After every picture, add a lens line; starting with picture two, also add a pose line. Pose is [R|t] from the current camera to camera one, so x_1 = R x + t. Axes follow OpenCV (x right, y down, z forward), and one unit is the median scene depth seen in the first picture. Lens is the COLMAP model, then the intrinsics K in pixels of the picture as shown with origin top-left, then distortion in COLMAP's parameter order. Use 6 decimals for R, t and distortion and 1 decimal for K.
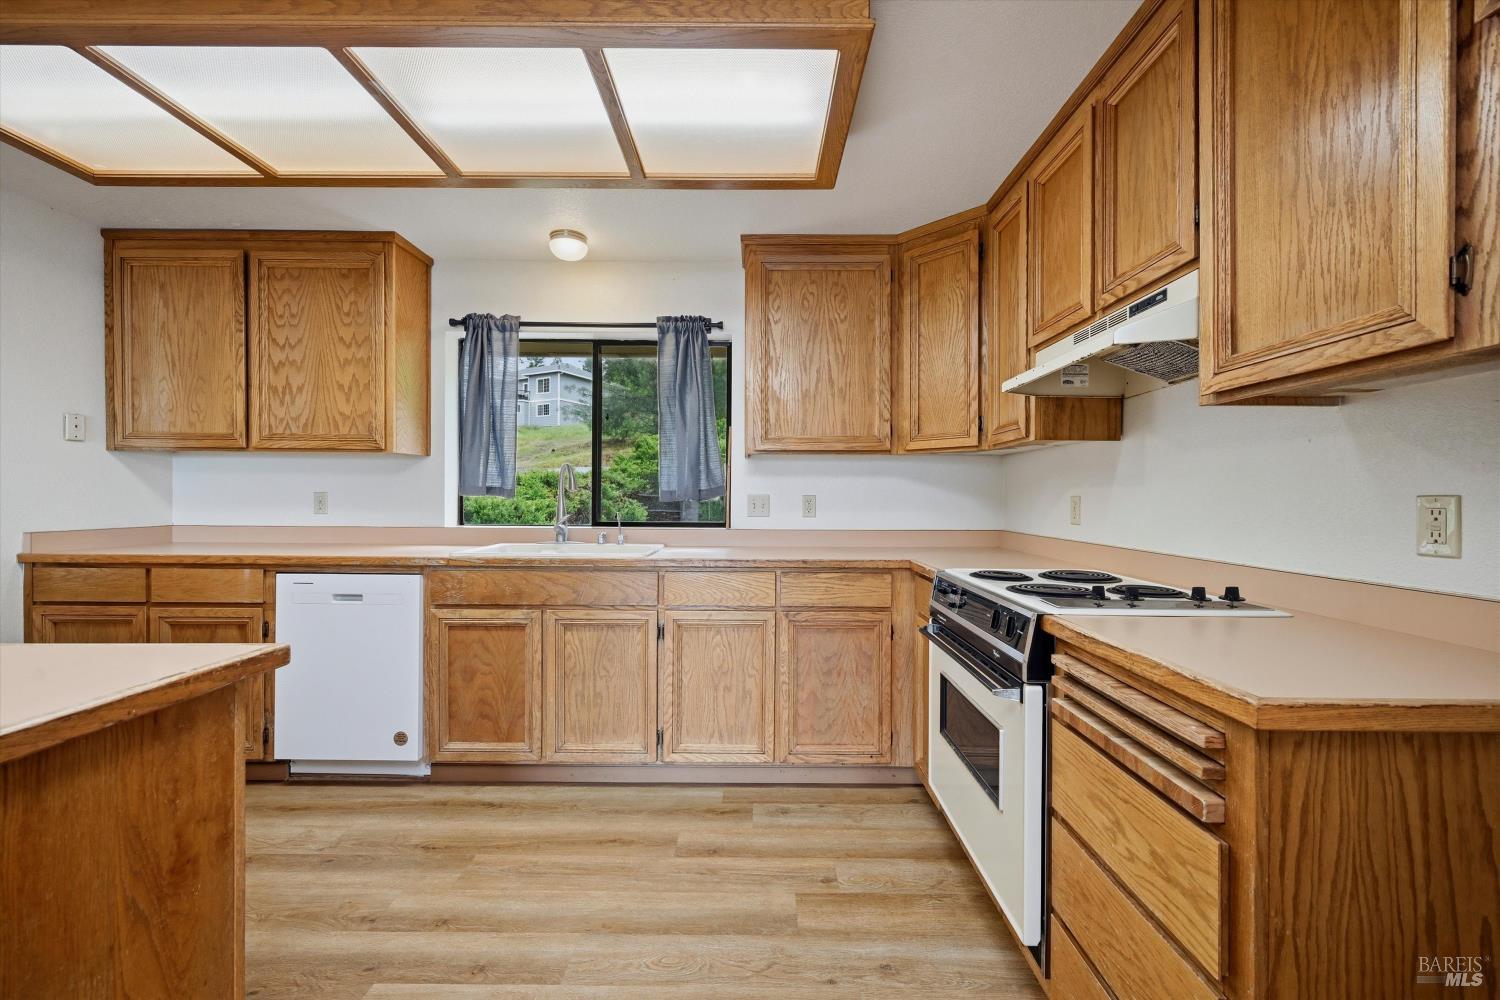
lens RADIAL K [[594.3, 0, 755.4], [0, 594.3, 500.1], [0, 0, 1]] dist [-0.000545, -0.000274]
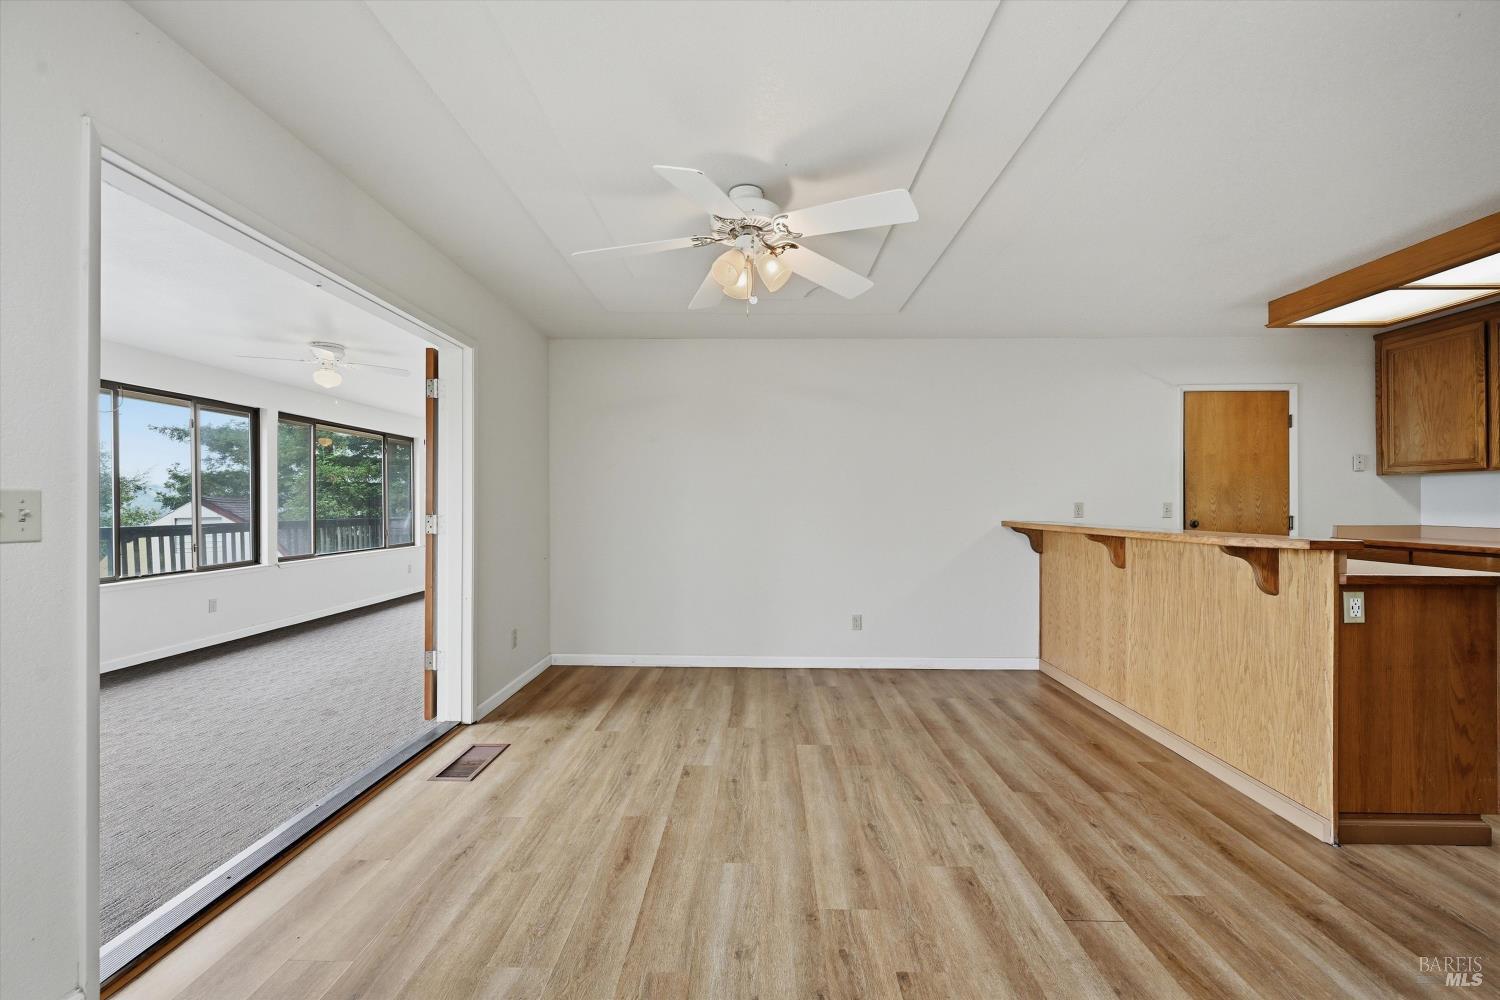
lens RADIAL K [[594.3, 0, 744.2], [0, 594.3, 503.7], [0, 0, 1]] dist [-0.000545, -0.000274]
pose [[-0.019171, -0.004311, -0.999807, 0.555021], [-0.003249, 0.999986, -0.004249, 0.002346], [0.999811, 0.003167, -0.019185, -0.703699]]
